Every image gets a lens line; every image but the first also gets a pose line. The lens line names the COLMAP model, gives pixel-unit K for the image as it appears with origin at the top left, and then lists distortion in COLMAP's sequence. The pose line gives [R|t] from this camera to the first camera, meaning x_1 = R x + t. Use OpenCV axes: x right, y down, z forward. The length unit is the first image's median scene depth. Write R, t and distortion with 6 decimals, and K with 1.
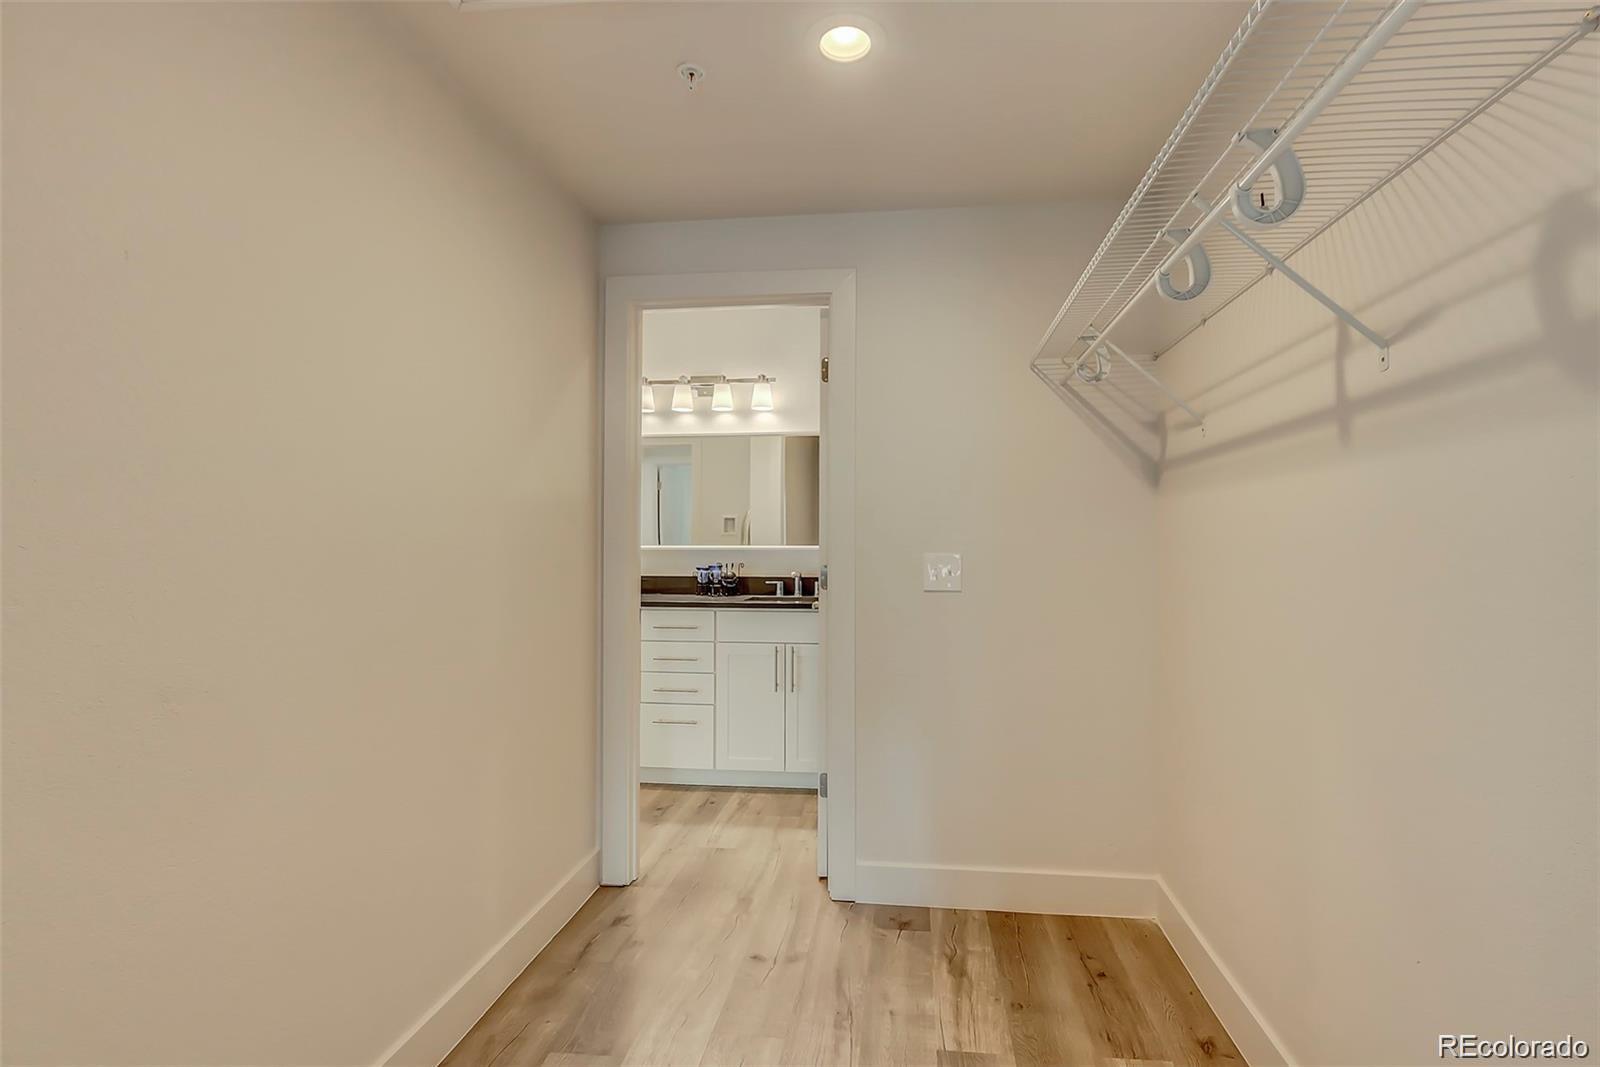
lens RADIAL K [[763.8, 0, 791.2], [0, 763.8, 537.2], [0, 0, 1]] dist [-0.014296, -0.002680]
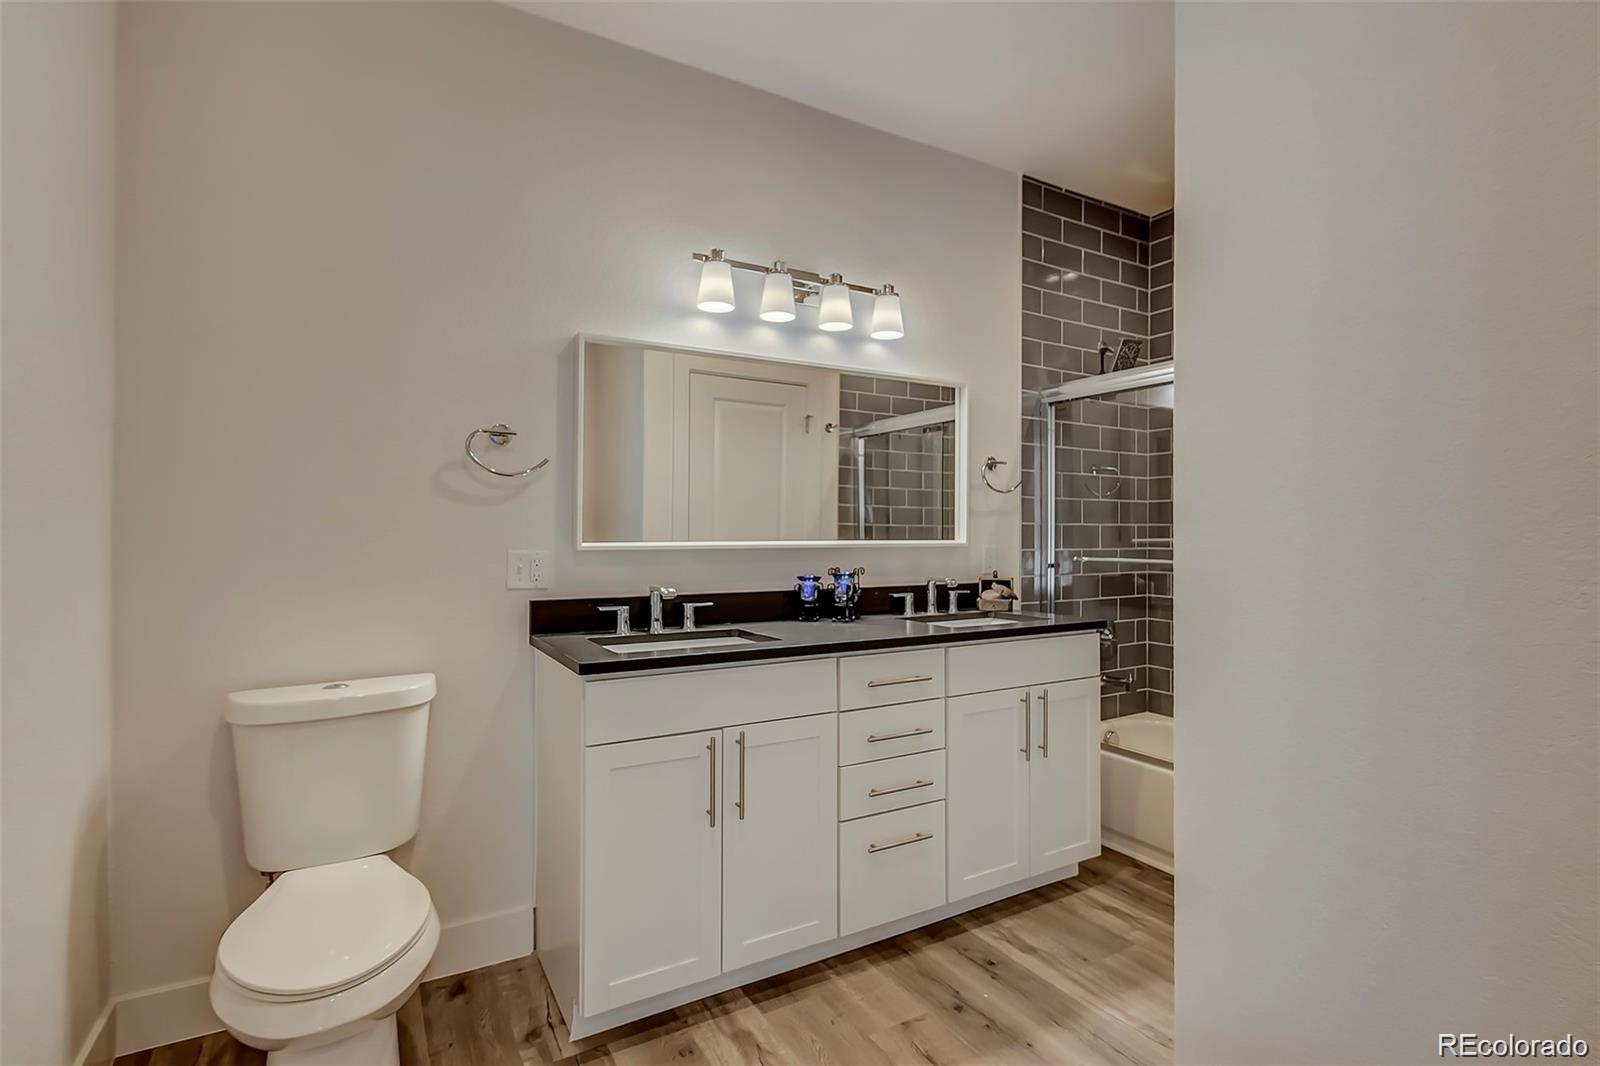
lens RADIAL K [[763.8, 0, 804.6], [0, 763.8, 526.6], [0, 0, 1]] dist [-0.014296, -0.002680]
pose [[0.810093, -0.001410, 0.586300, -0.492153], [0.003452, 0.999991, -0.002365, 0.000786], [-0.586291, 0.003940, 0.810091, 0.505825]]
